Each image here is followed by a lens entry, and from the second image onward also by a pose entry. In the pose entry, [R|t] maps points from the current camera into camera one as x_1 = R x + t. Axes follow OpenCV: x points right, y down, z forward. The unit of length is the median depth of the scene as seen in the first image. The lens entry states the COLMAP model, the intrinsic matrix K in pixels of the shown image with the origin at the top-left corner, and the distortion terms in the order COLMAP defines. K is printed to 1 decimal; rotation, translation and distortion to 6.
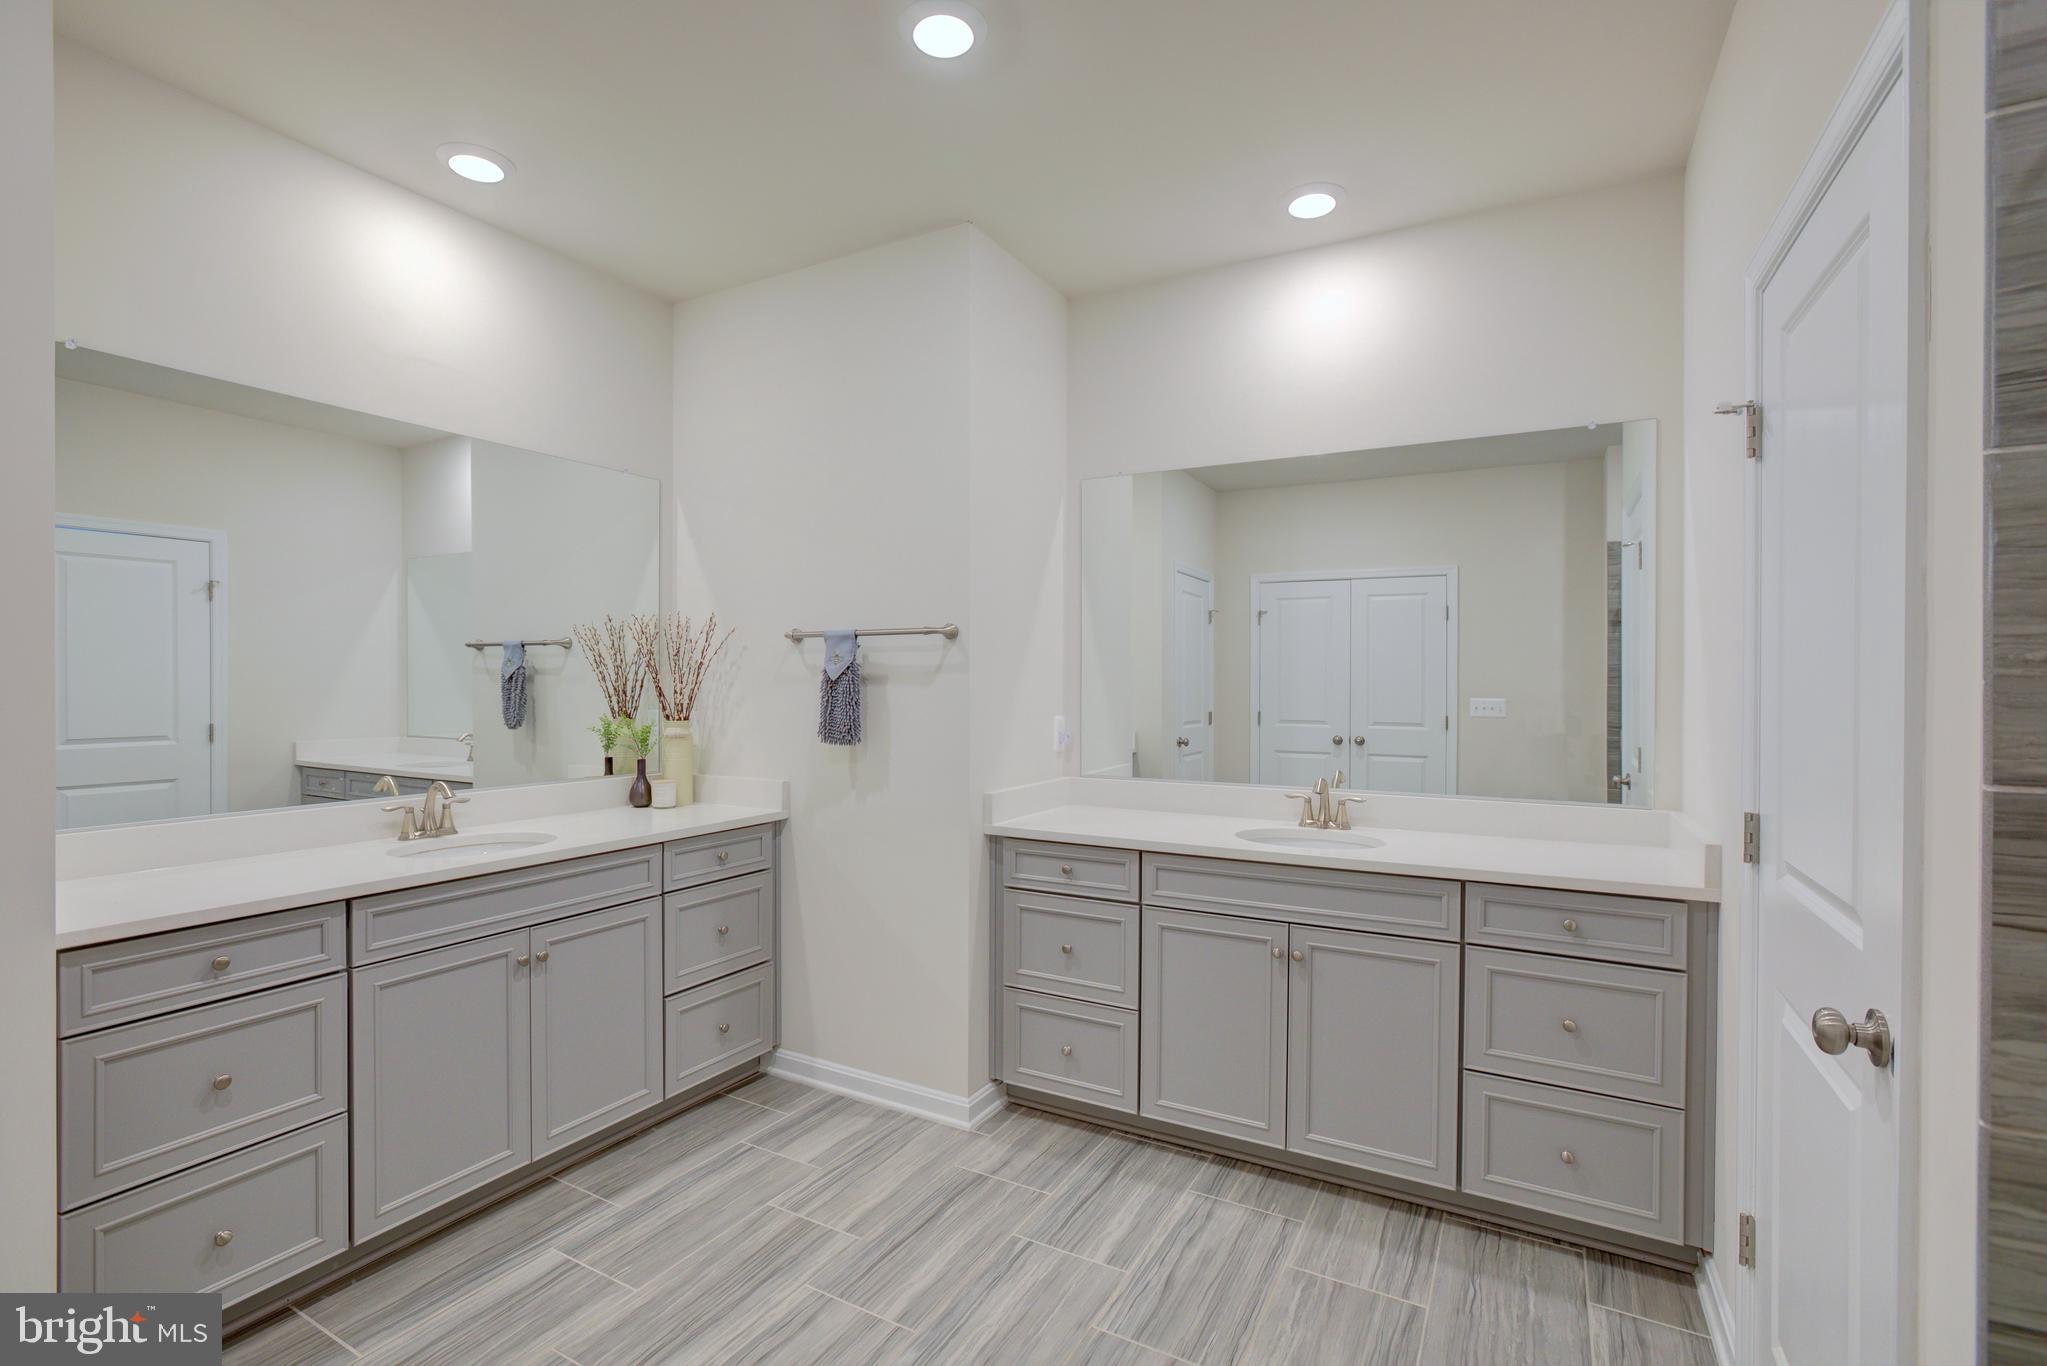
lens RADIAL K [[936.5, 0, 1023.5], [0, 936.5, 683.0], [0, 0, 1]] dist [-0.019581, 0.014114]
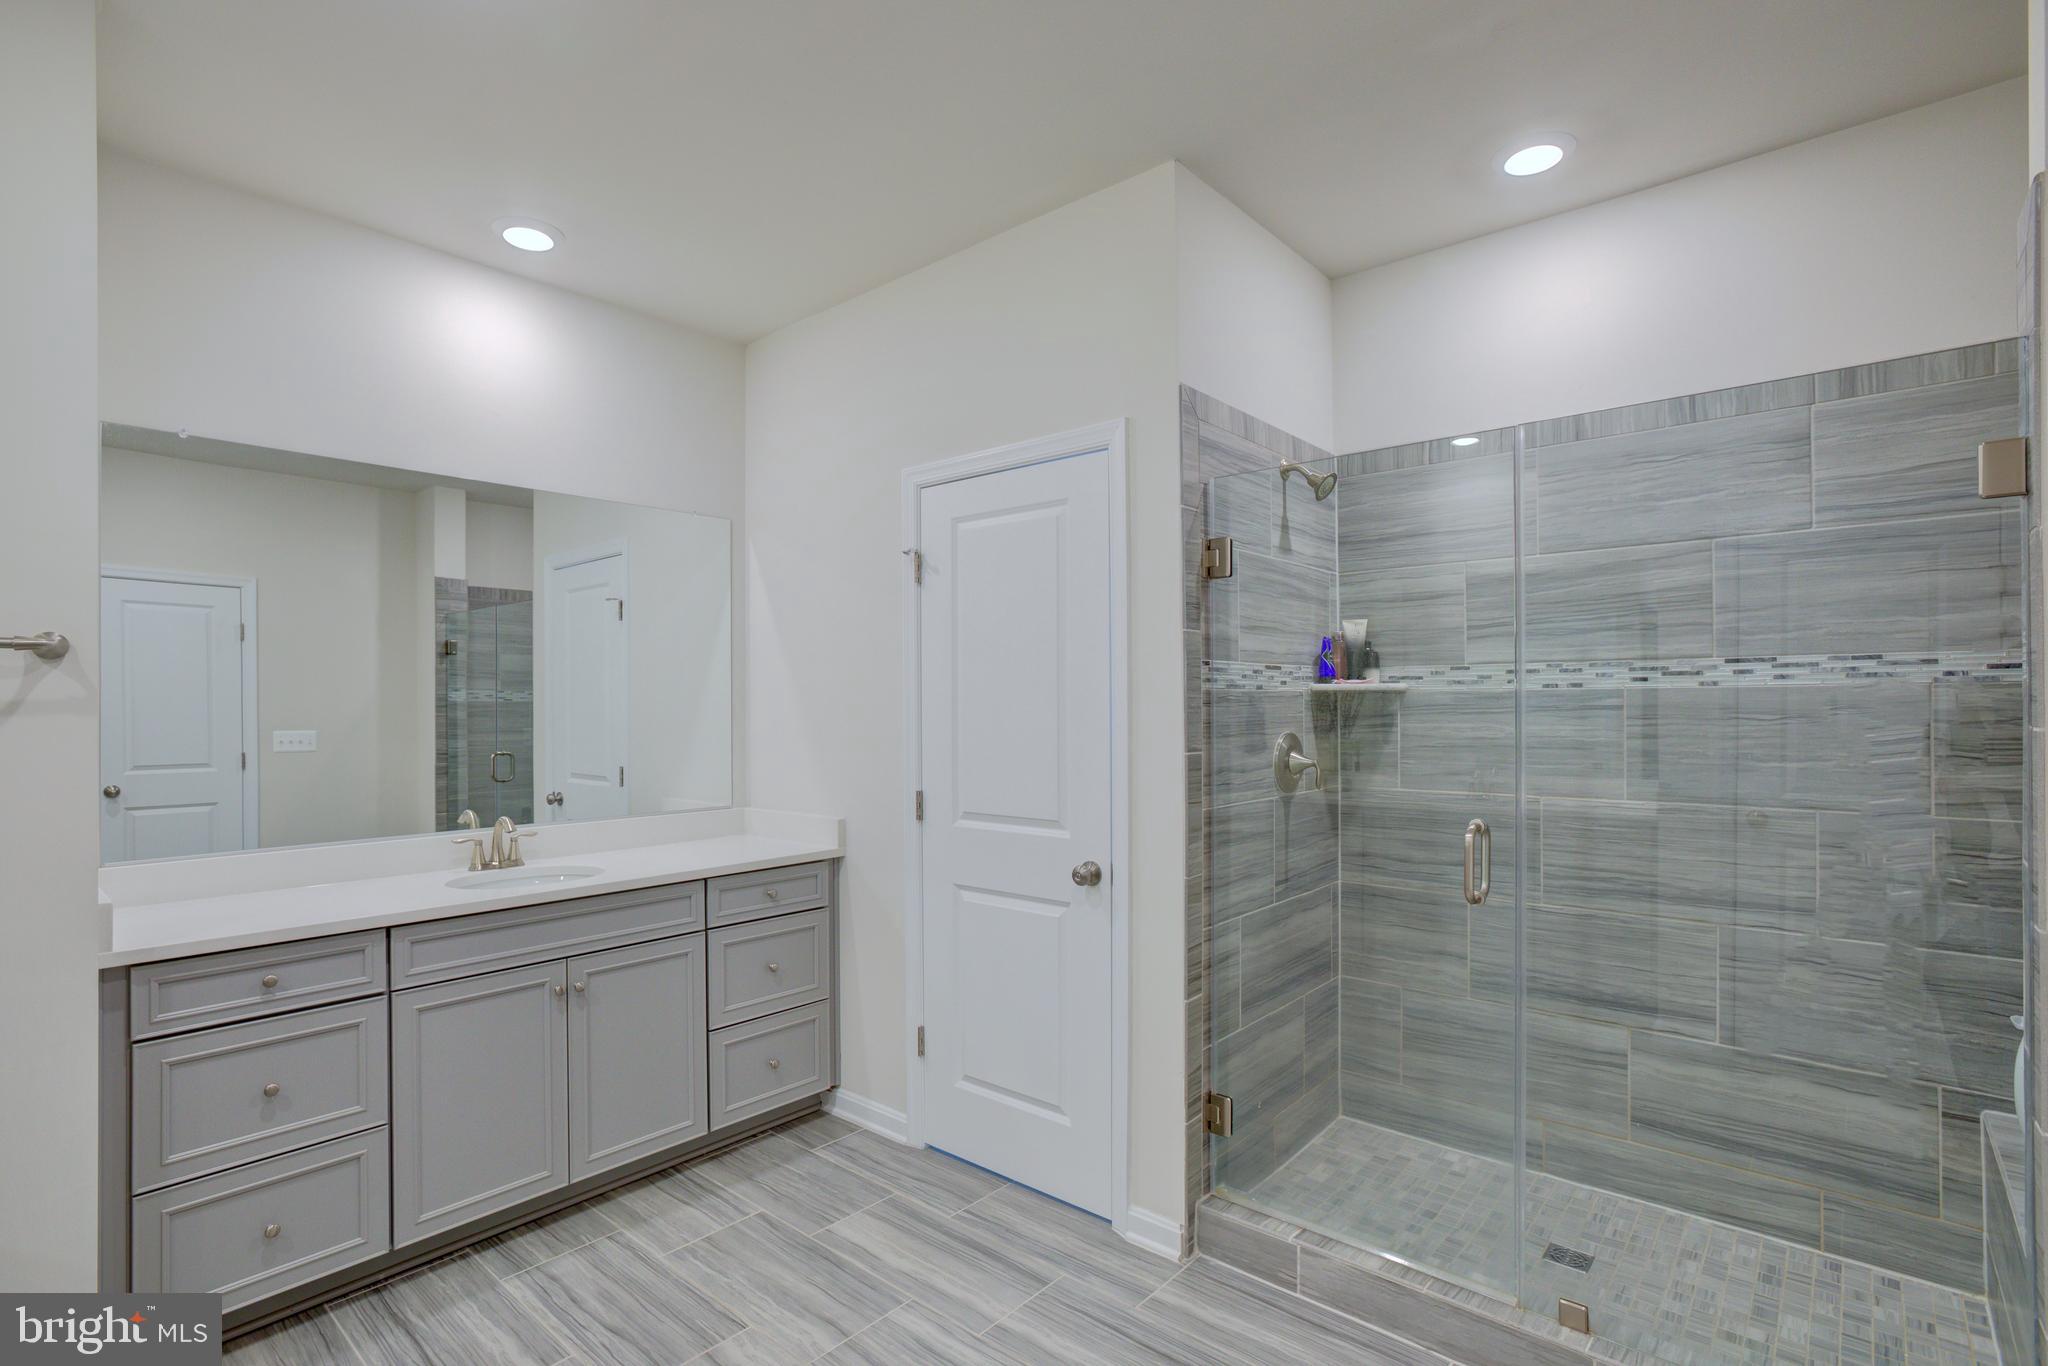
lens RADIAL K [[972.9, 0, 1026.0], [0, 972.9, 692.5], [0, 0, 1]] dist [-0.023302, 0.016449]
pose [[0.216227, 0.005647, 0.976327, -0.634822], [0.009286, 0.999926, -0.007840, -0.016389], [-0.976299, 0.010761, 0.216159, 0.291462]]
